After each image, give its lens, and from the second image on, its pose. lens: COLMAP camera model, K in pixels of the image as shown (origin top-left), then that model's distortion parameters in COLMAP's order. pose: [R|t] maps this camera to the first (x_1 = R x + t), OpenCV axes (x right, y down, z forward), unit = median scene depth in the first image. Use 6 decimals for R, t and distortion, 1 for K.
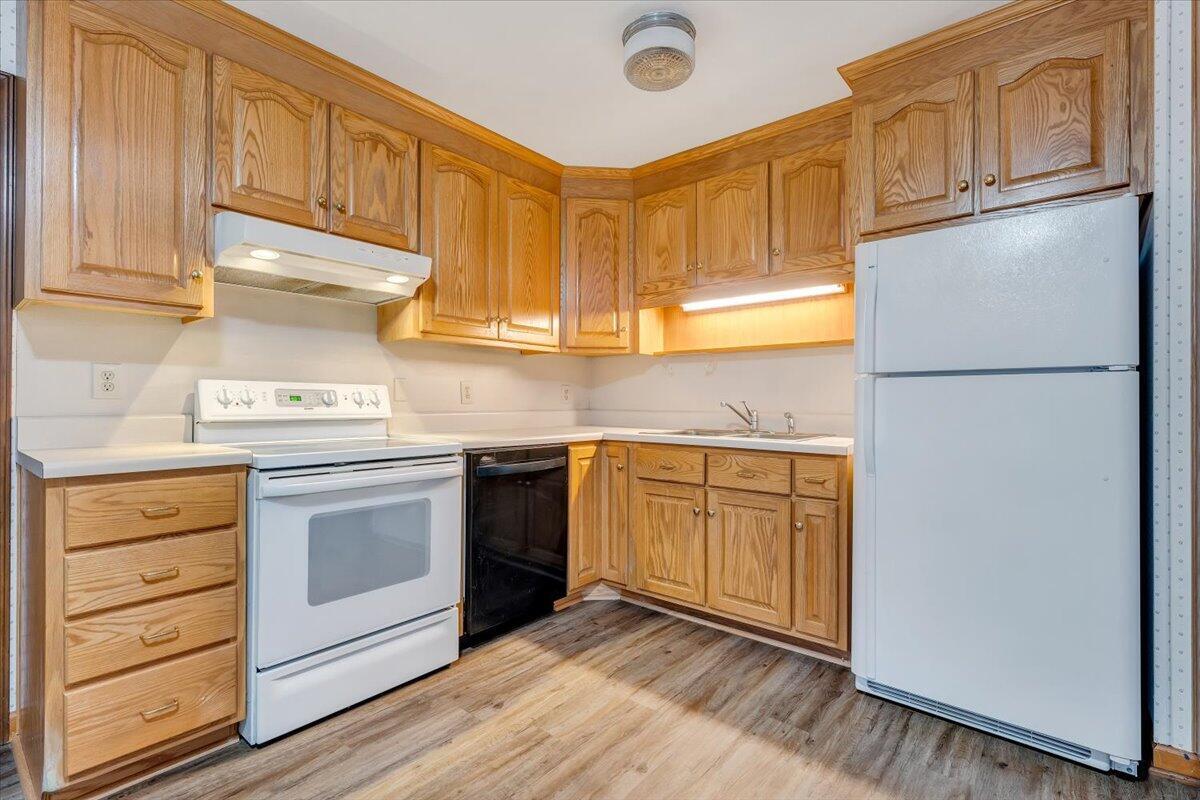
lens RADIAL K [[559.2, 0, 598.8], [0, 559.2, 401.4], [0, 0, 1]] dist [0.004506, 0.000519]
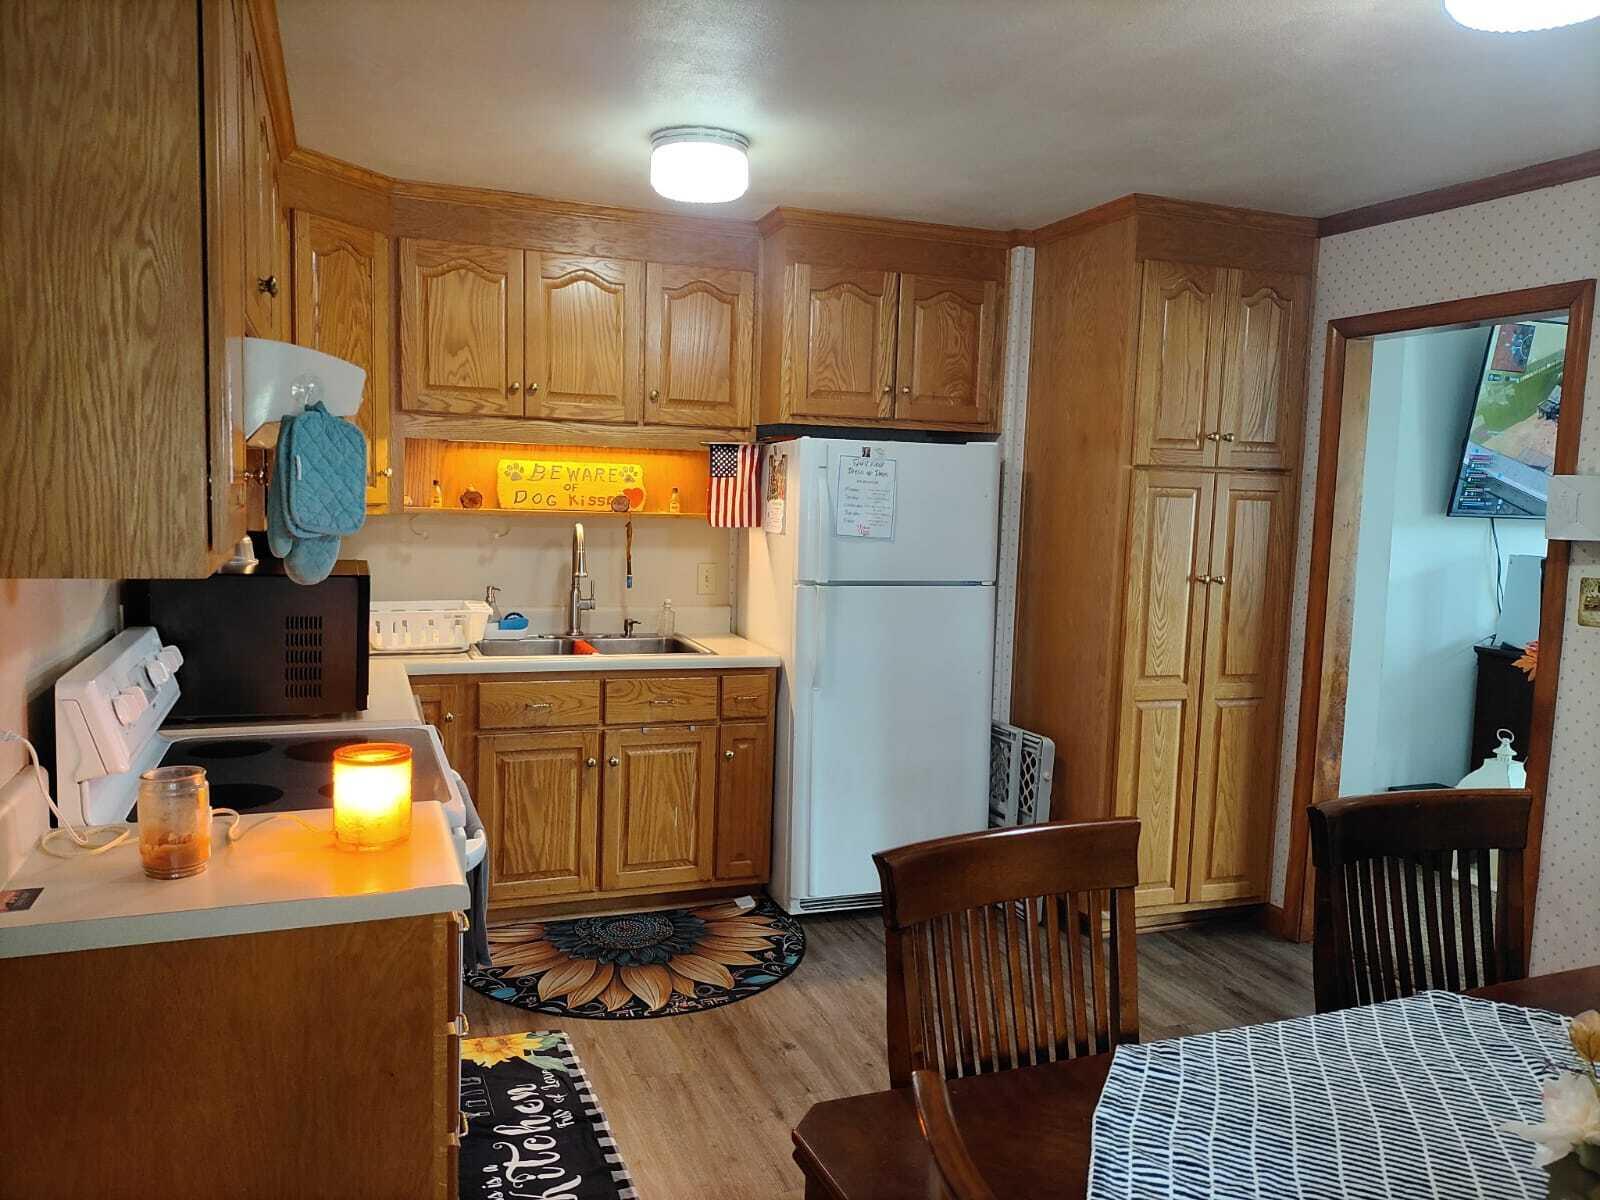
lens RADIAL K [[1207.4, 0, 799.3], [0, 1207.4, 599.2], [0, 0, 1]] dist [0.058772, 0.000381]
pose [[0.485658, -0.072903, 0.871104, -1.191898], [-0.033237, 0.994256, 0.101740, -0.204008], [-0.873517, -0.078364, 0.480445, 0.064744]]
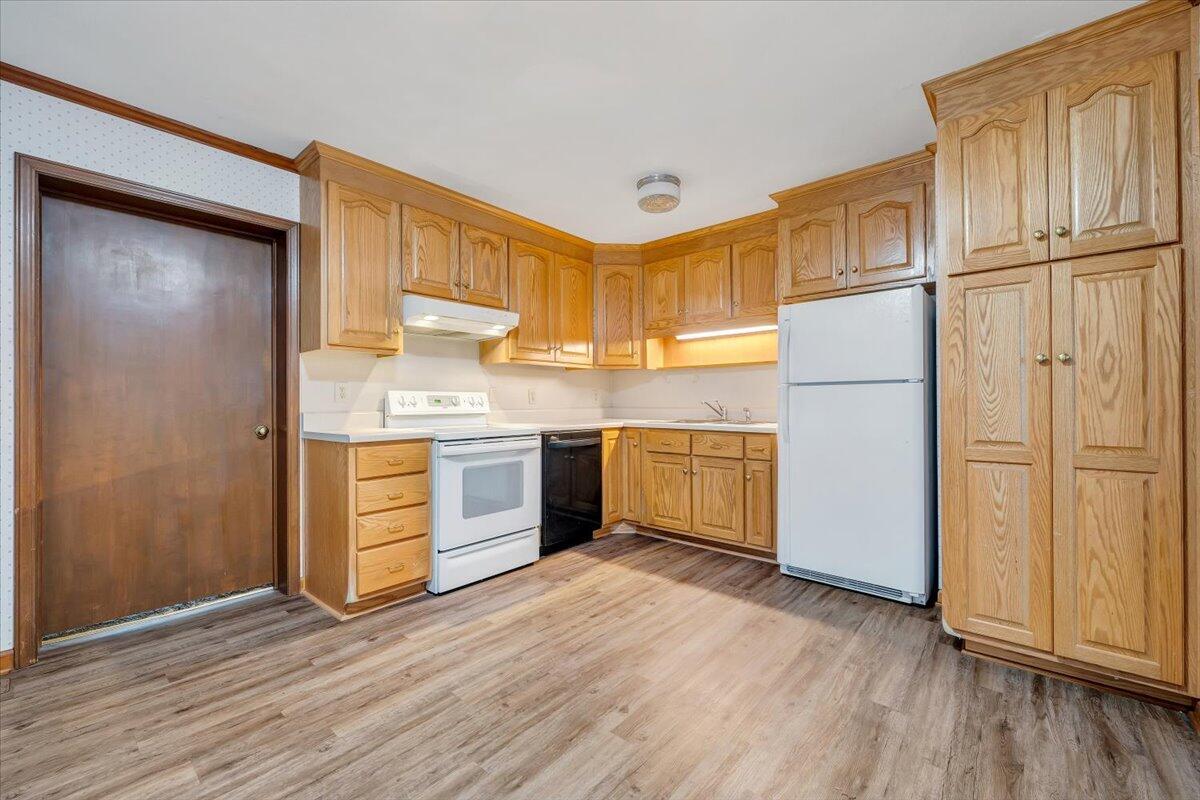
lens RADIAL K [[492.7, 0, 598.1], [0, 492.7, 402.4], [0, 0, 1]] dist [0.001533, -0.000101]
pose [[0.999785, -0.008509, -0.018896, -0.048291], [0.008536, 0.999963, 0.001322, 0.000021], [0.018884, -0.001483, 0.999821, -0.446172]]
